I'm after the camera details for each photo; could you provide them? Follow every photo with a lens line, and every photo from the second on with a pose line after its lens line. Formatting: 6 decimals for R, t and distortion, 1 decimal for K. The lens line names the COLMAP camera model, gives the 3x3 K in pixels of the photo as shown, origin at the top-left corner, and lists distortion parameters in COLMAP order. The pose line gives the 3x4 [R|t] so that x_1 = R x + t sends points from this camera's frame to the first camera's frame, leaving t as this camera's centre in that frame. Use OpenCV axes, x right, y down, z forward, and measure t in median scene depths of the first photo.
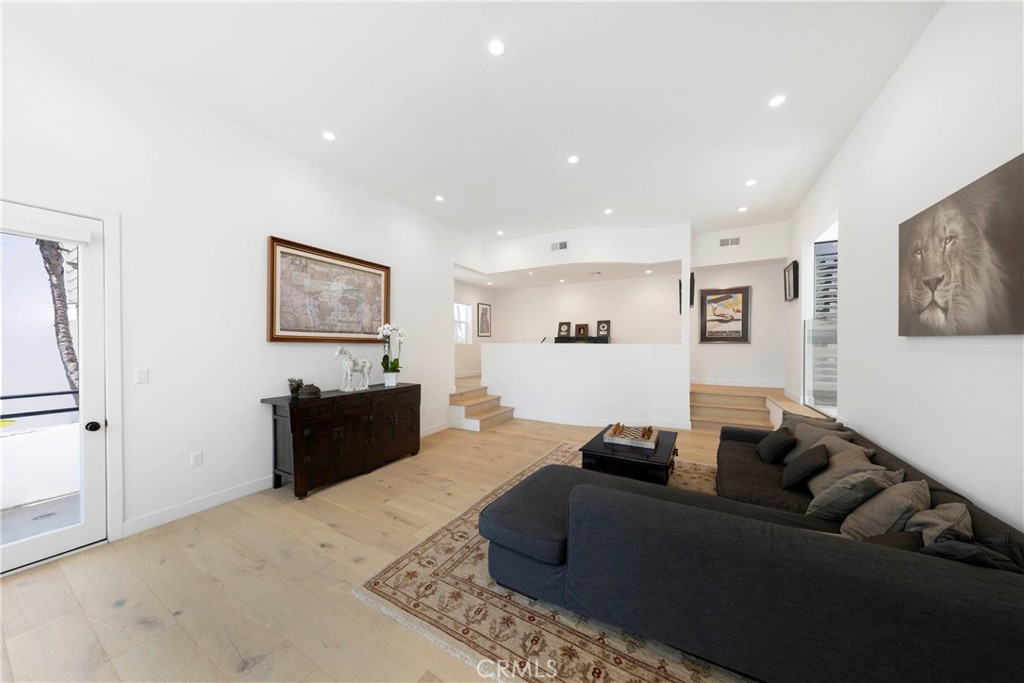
lens RADIAL K [[351.5, 0, 516.8], [0, 351.5, 351.5], [0, 0, 1]] dist [0.006157, -0.000157]
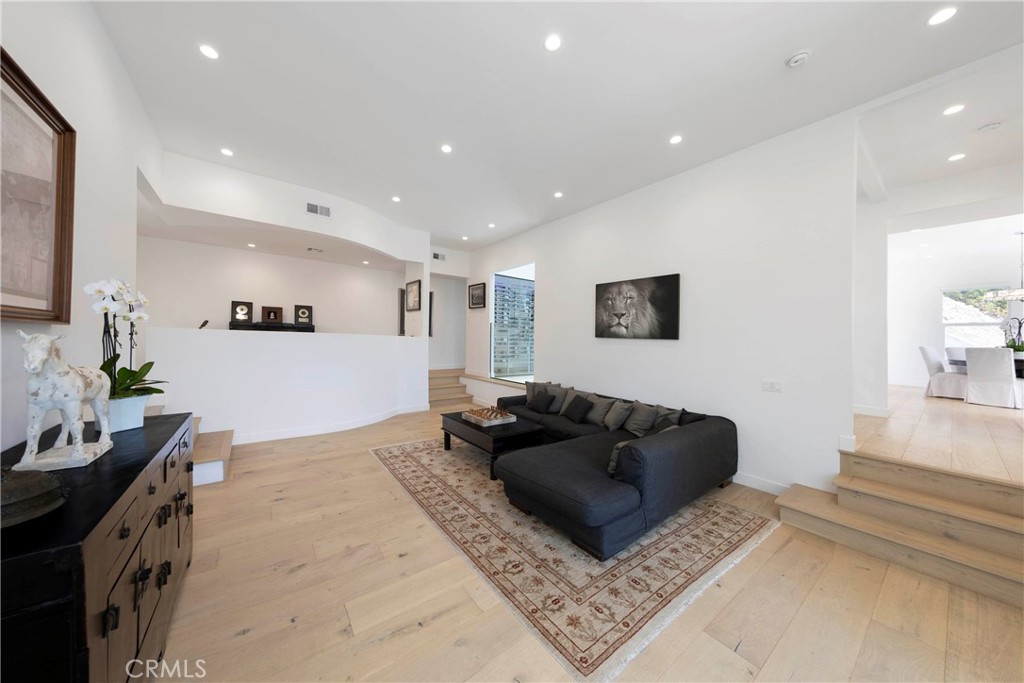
lens RADIAL K [[328.2, 0, 516.8], [0, 328.2, 336.8], [0, 0, 1]] dist [0.009142, -0.000049]
pose [[0.375882, 0.017000, 0.926512, -0.830015], [-0.007081, 0.999855, -0.015472, -0.012471], [-0.926640, -0.000745, 0.375948, 0.646590]]
